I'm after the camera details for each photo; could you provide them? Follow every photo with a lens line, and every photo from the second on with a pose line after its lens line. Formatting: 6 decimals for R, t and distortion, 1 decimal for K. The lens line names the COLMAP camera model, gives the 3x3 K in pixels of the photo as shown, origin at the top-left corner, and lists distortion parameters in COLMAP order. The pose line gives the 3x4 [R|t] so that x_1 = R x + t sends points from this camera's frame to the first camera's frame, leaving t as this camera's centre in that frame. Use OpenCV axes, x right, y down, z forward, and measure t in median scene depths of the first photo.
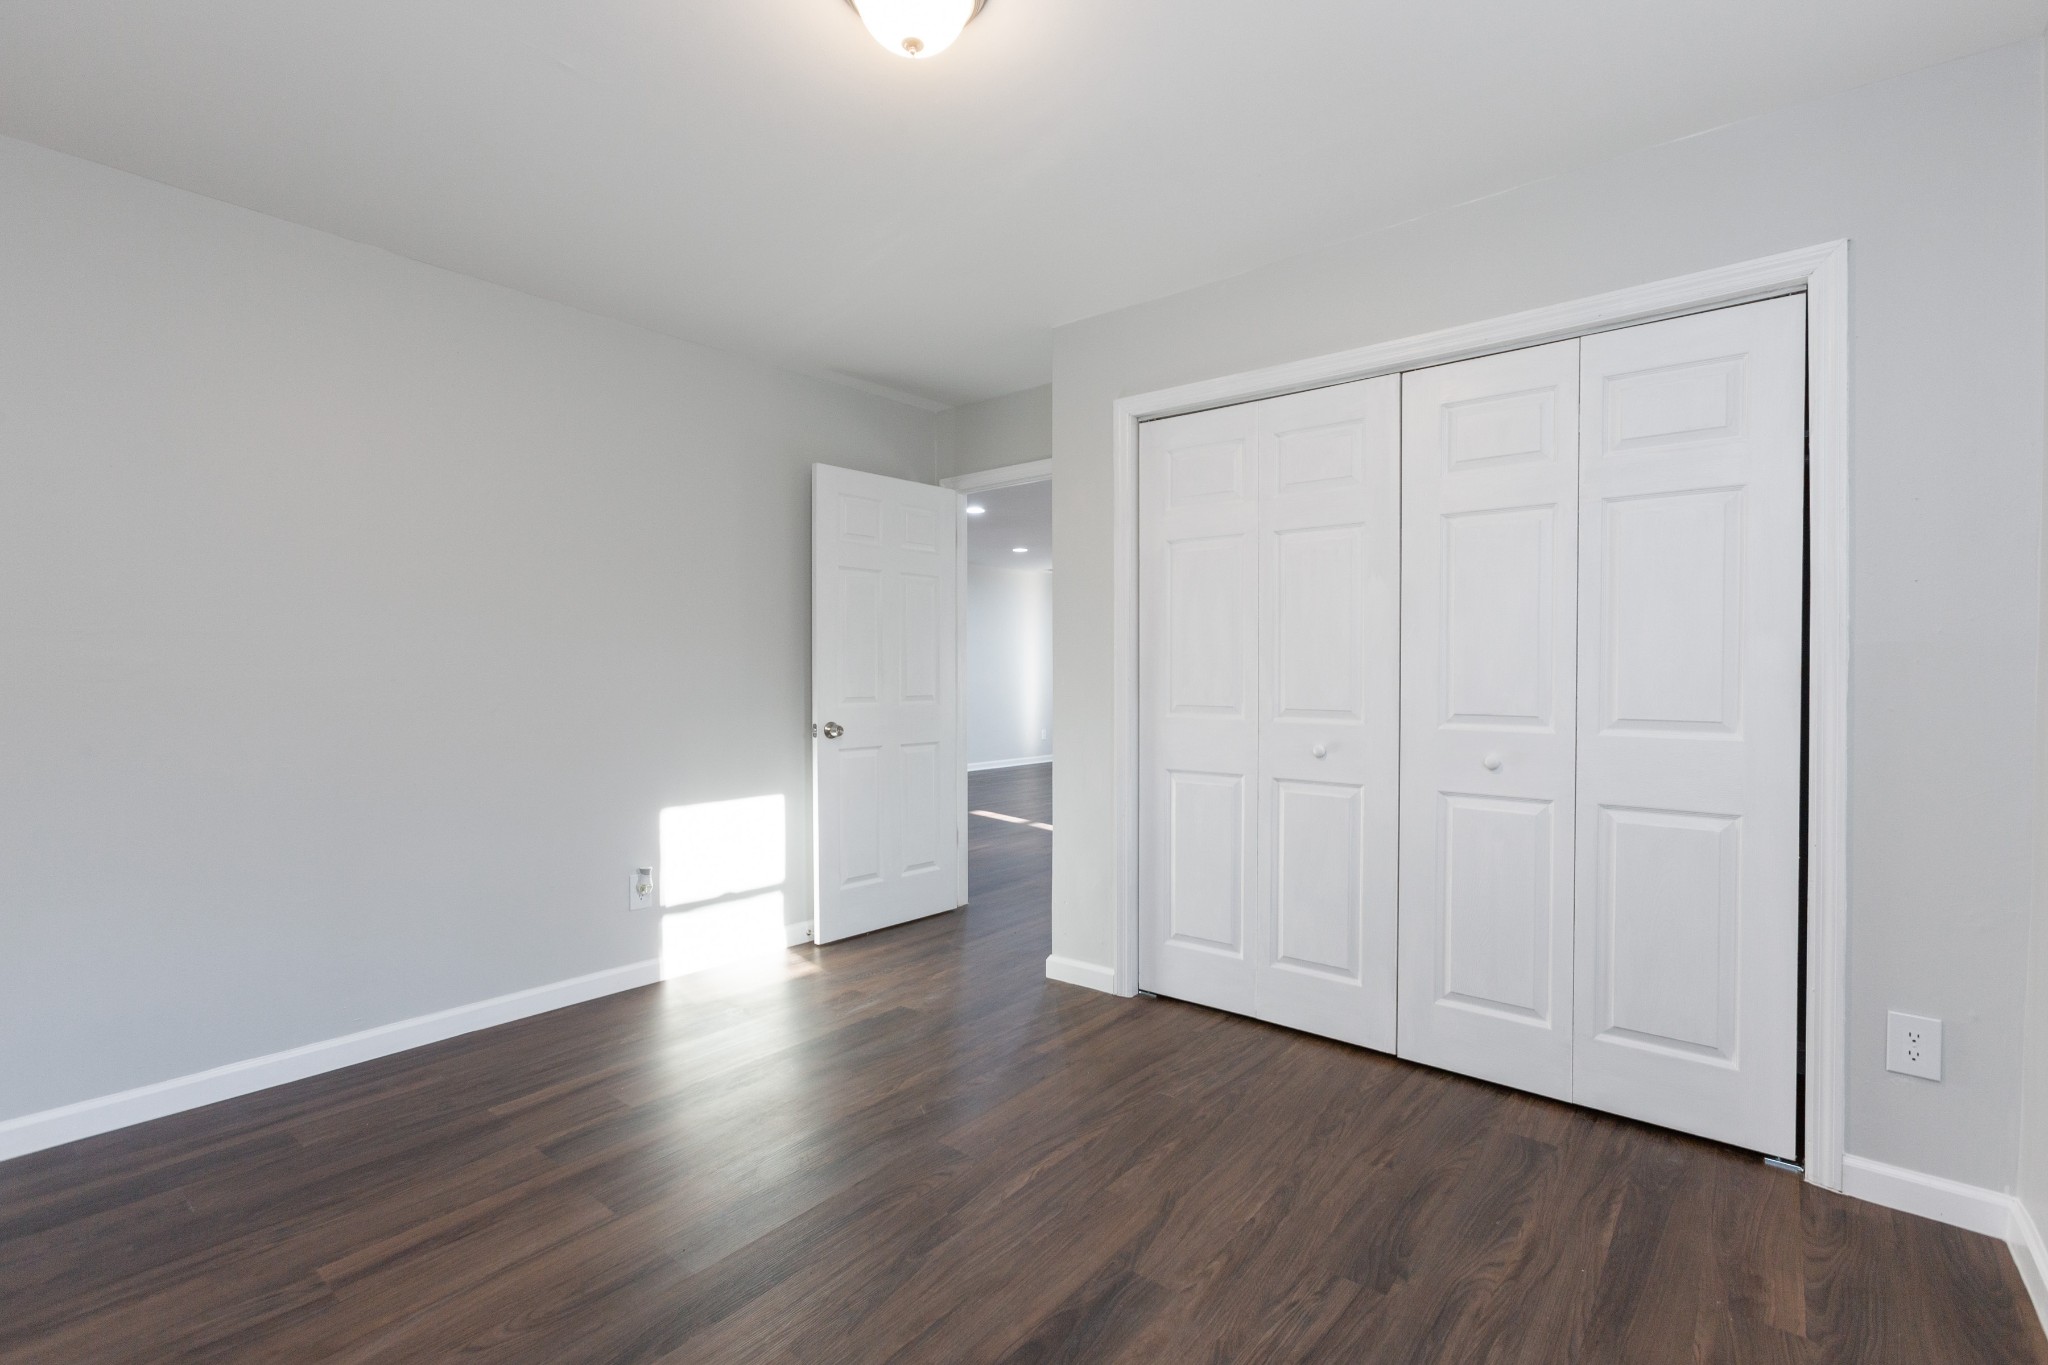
lens RADIAL K [[925.0, 0, 1012.8], [0, 925.0, 677.2], [0, 0, 1]] dist [-0.011740, 0.007484]
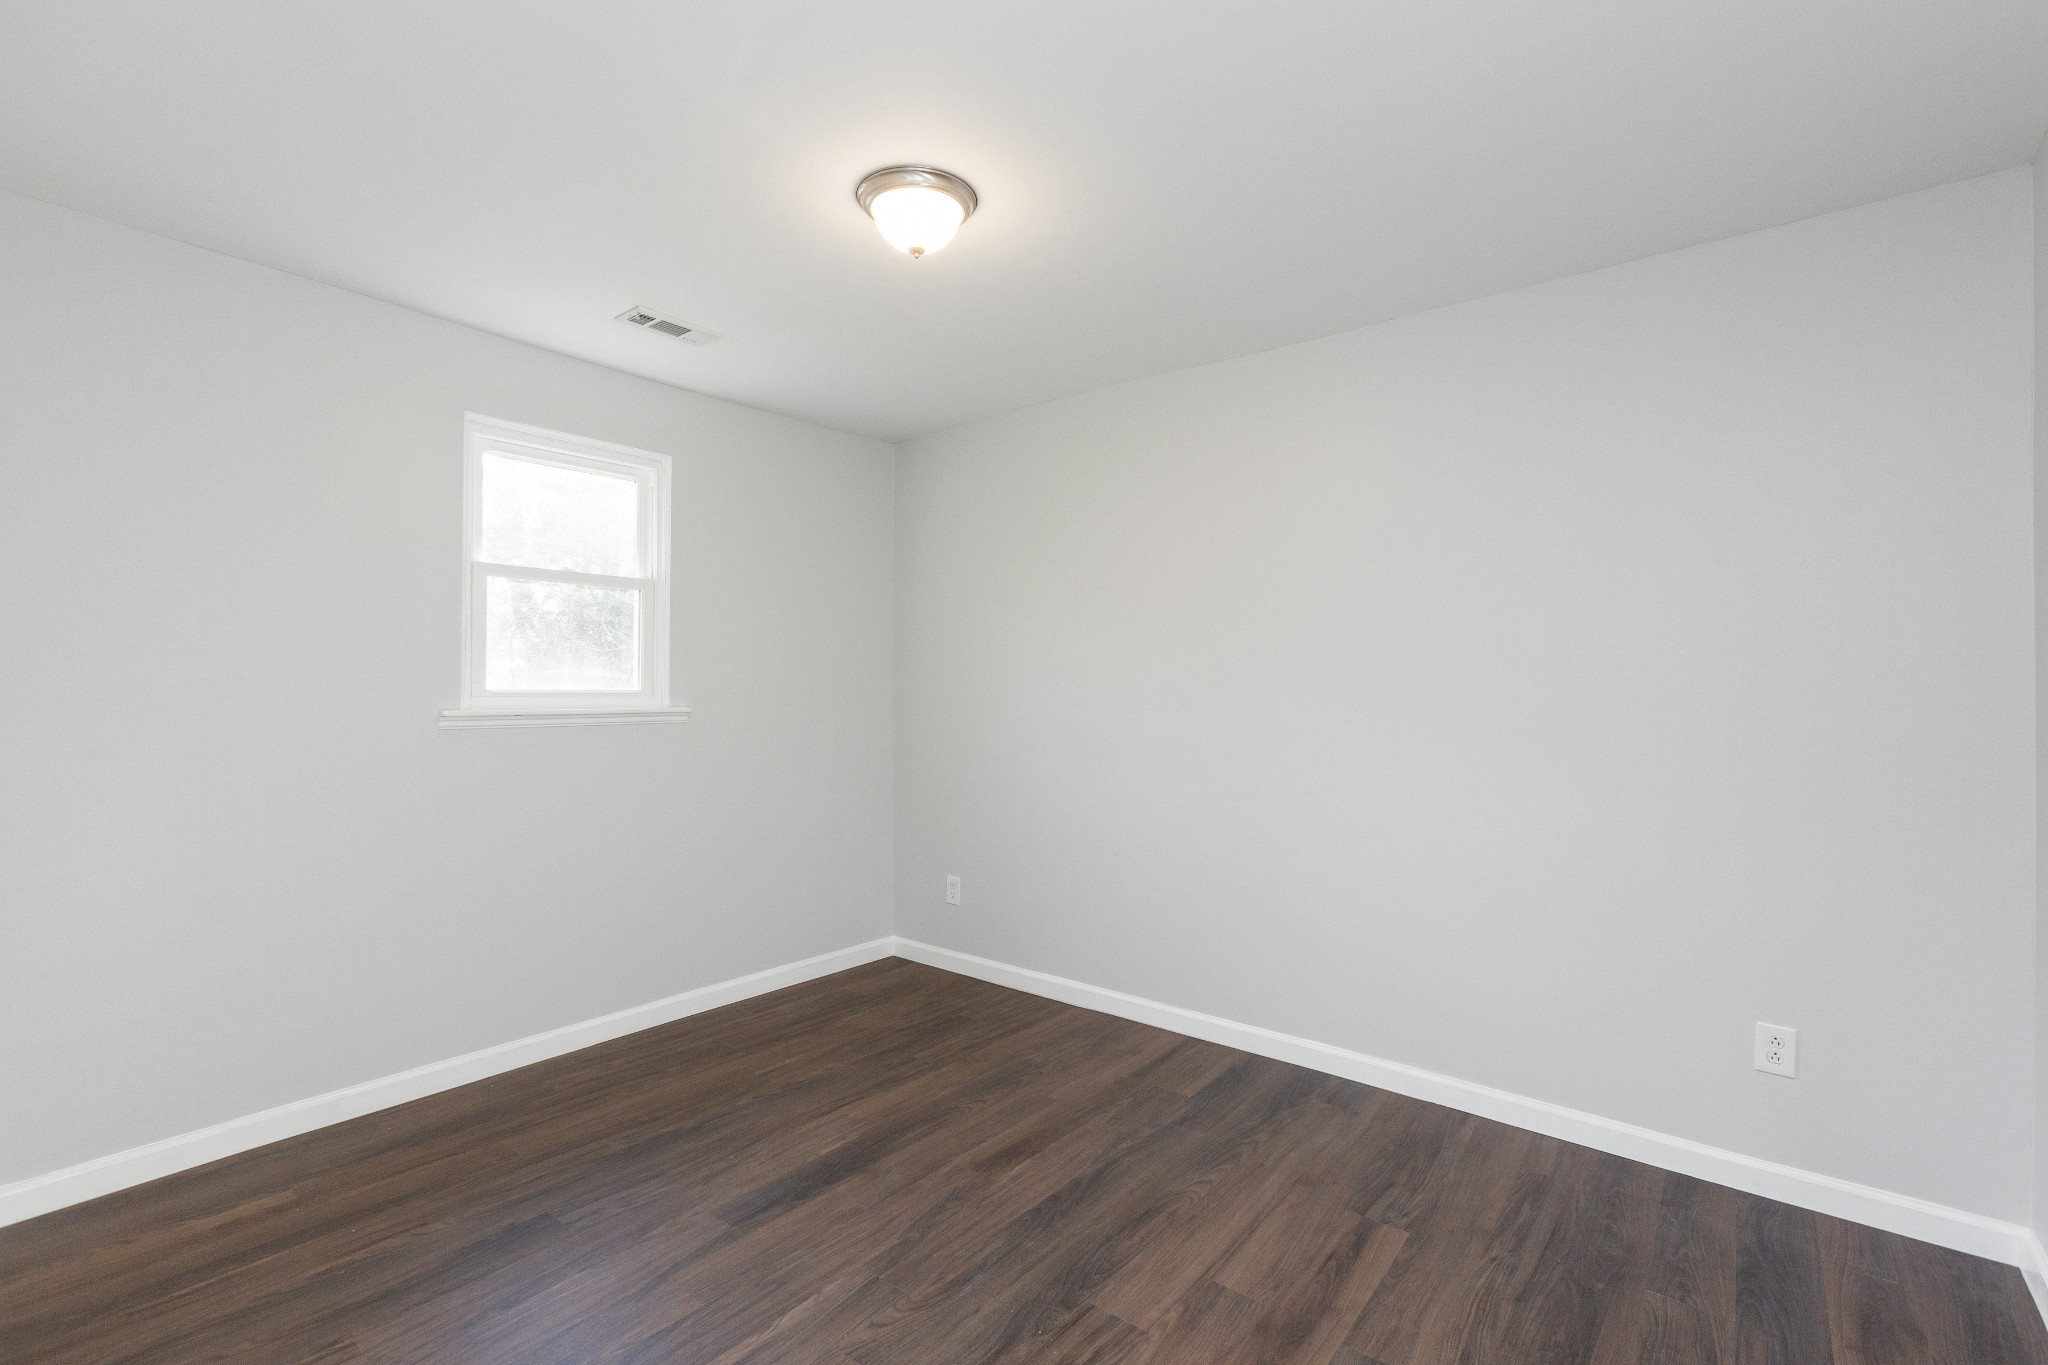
lens RADIAL K [[925.0, 0, 1023.3], [0, 925.0, 680.8], [0, 0, 1]] dist [-0.011740, 0.007484]
pose [[-0.999701, -0.005802, -0.023752, -0.181561], [-0.005723, 0.999978, -0.003400, -0.059414], [0.023771, -0.003263, -0.999712, 1.827831]]
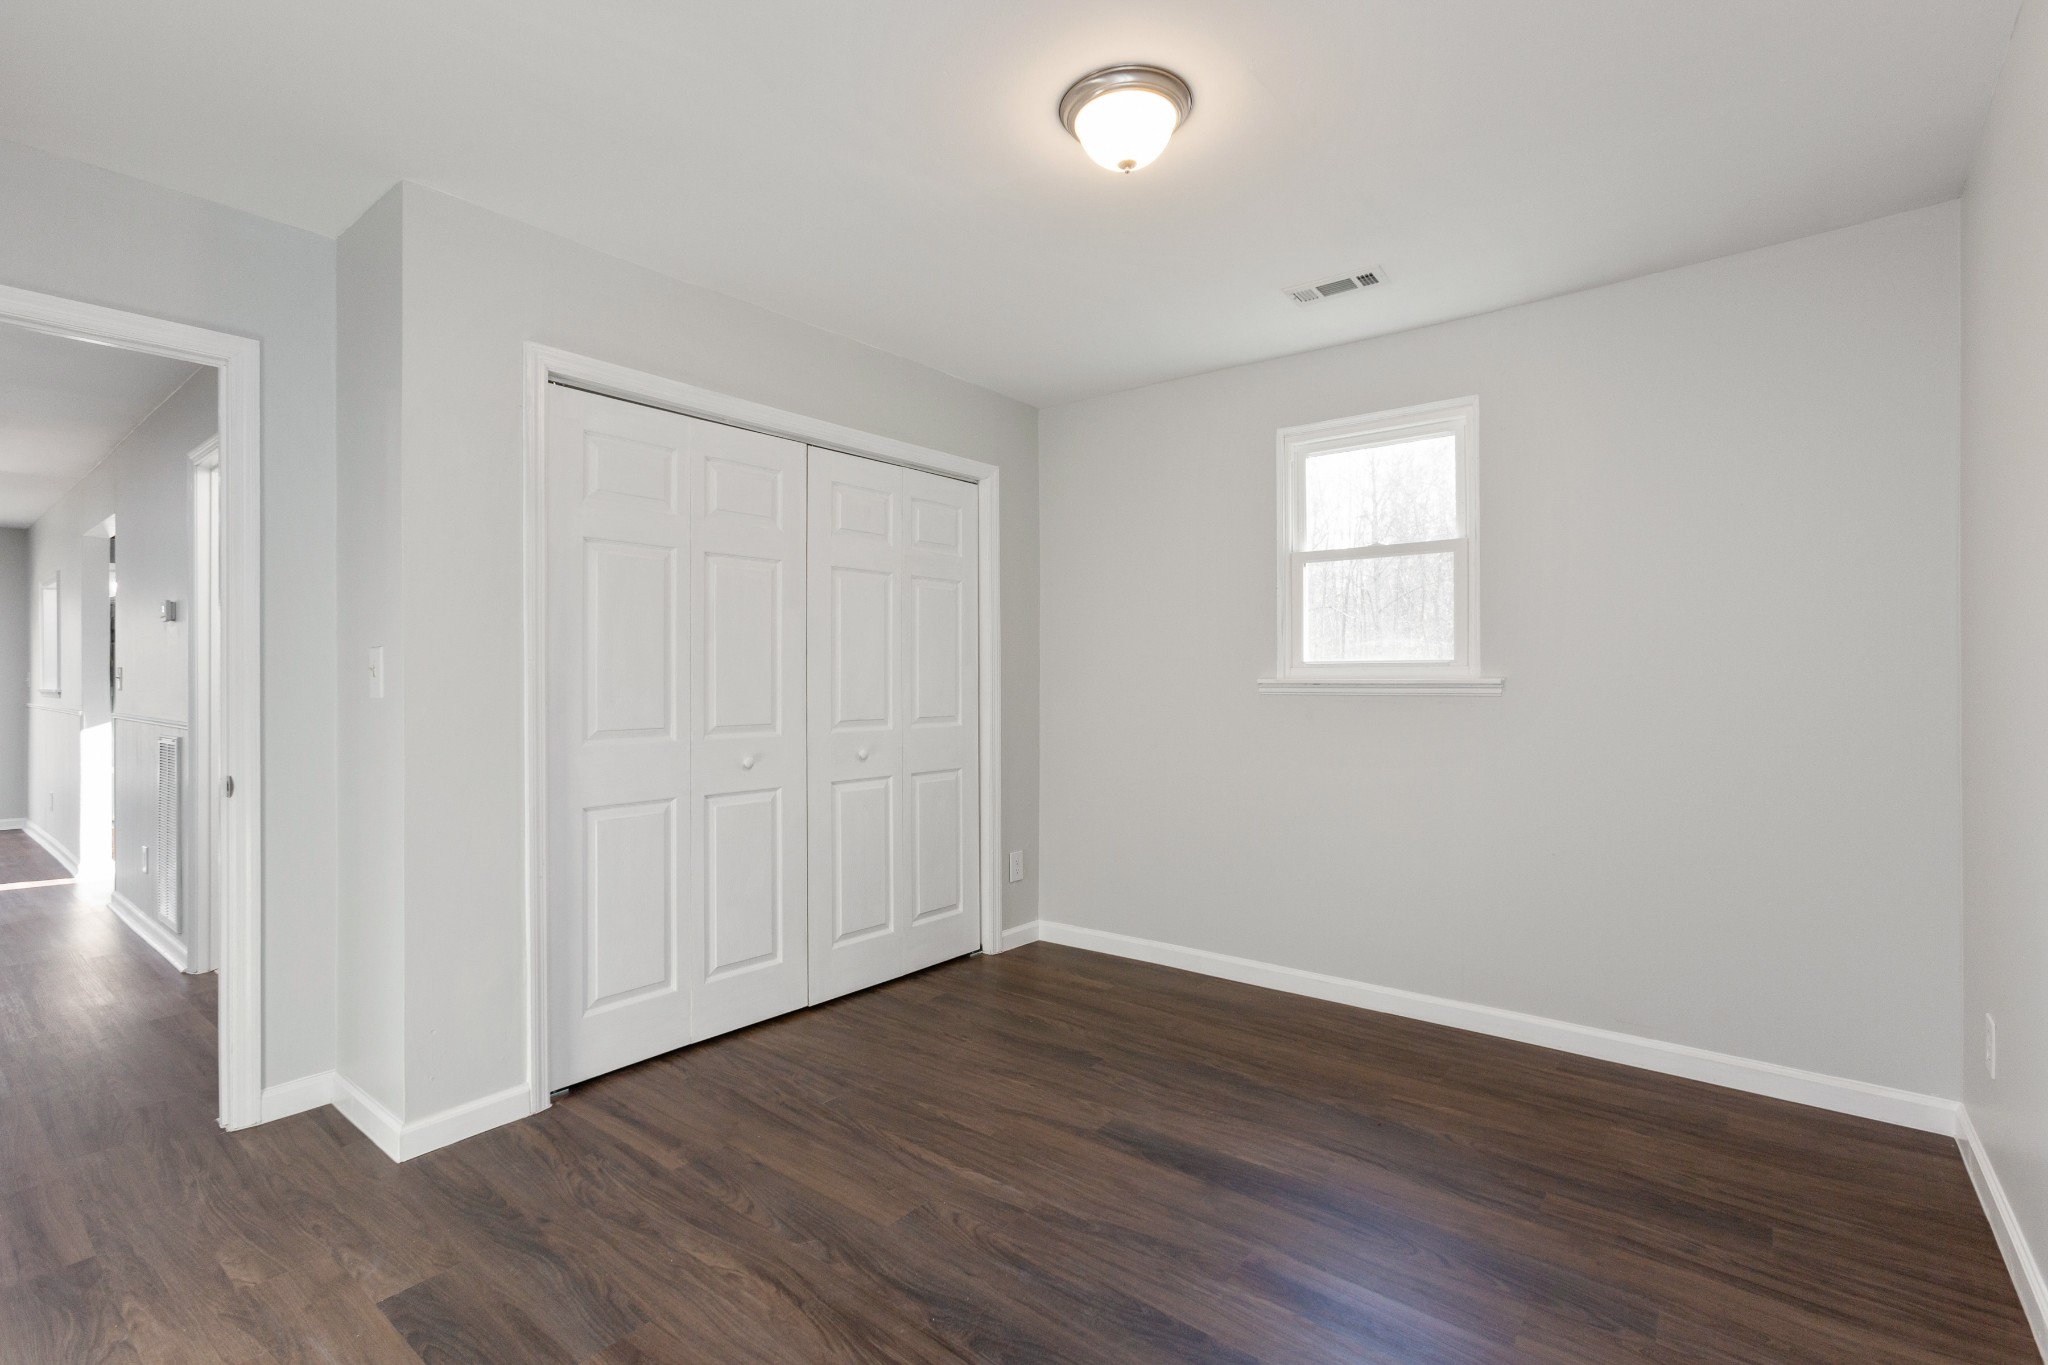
lens RADIAL K [[925.0, 0, 1033.4], [0, 925.0, 670.0], [0, 0, 1]] dist [-0.011740, 0.007484]
pose [[-0.019950, 0.010541, 0.999745, -1.017997], [0.010718, 0.999889, -0.010328, -0.018914], [-0.999744, 0.010509, -0.020060, 0.914330]]
